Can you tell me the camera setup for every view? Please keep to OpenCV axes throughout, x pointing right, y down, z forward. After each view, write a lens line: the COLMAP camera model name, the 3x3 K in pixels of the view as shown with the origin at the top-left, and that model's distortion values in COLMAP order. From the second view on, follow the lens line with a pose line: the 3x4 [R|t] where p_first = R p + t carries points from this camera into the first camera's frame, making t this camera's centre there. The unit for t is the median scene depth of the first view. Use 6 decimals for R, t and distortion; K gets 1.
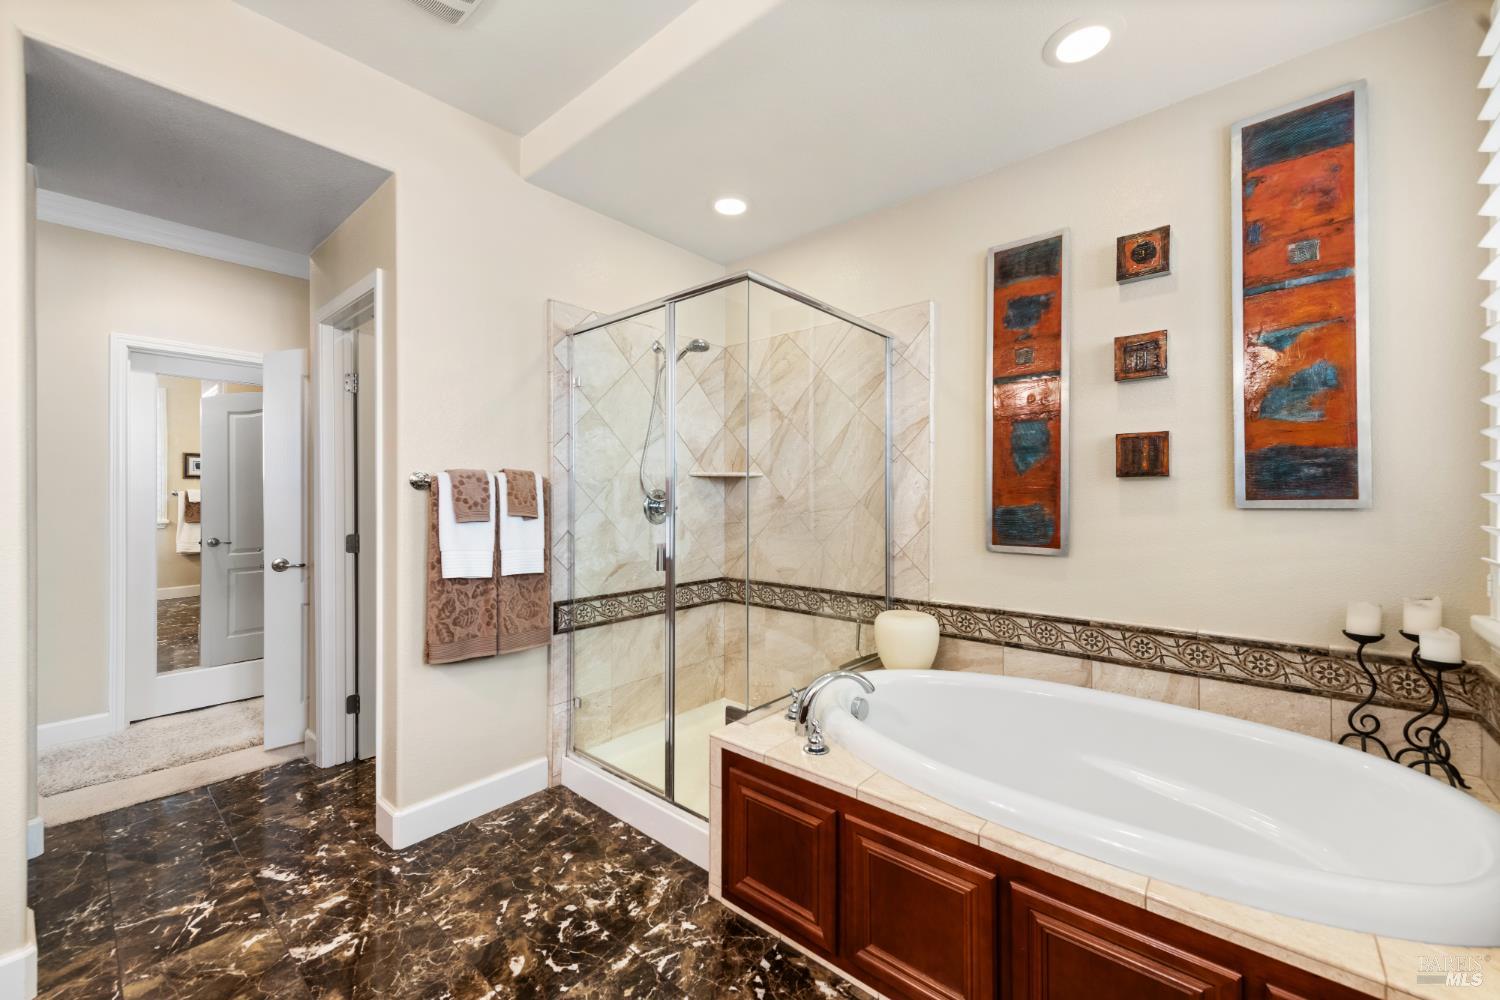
lens RADIAL K [[599.0, 0, 764.3], [0, 599.0, 492.4], [0, 0, 1]] dist [0.015908, -0.003712]
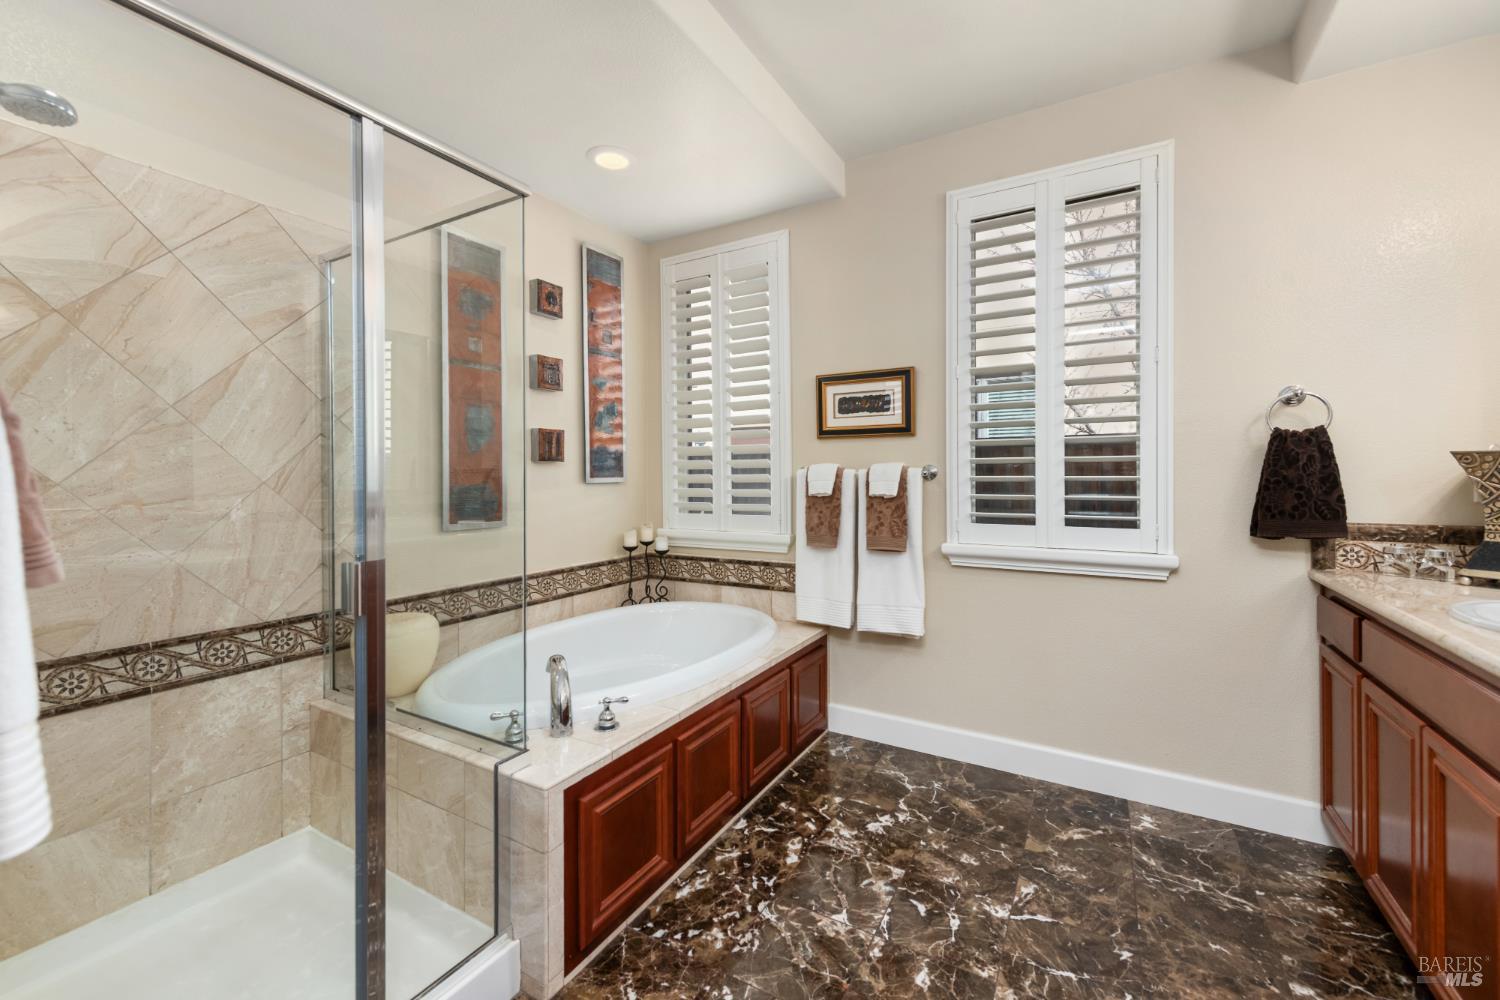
lens RADIAL K [[599.0, 0, 759.9], [0, 599.0, 462.5], [0, 0, 1]] dist [0.015908, -0.003712]
pose [[-0.184568, 0.030894, 0.982334, -0.809178], [0.008358, 0.999519, -0.029864, 0.023162], [-0.982784, 0.002699, -0.184738, 0.792813]]
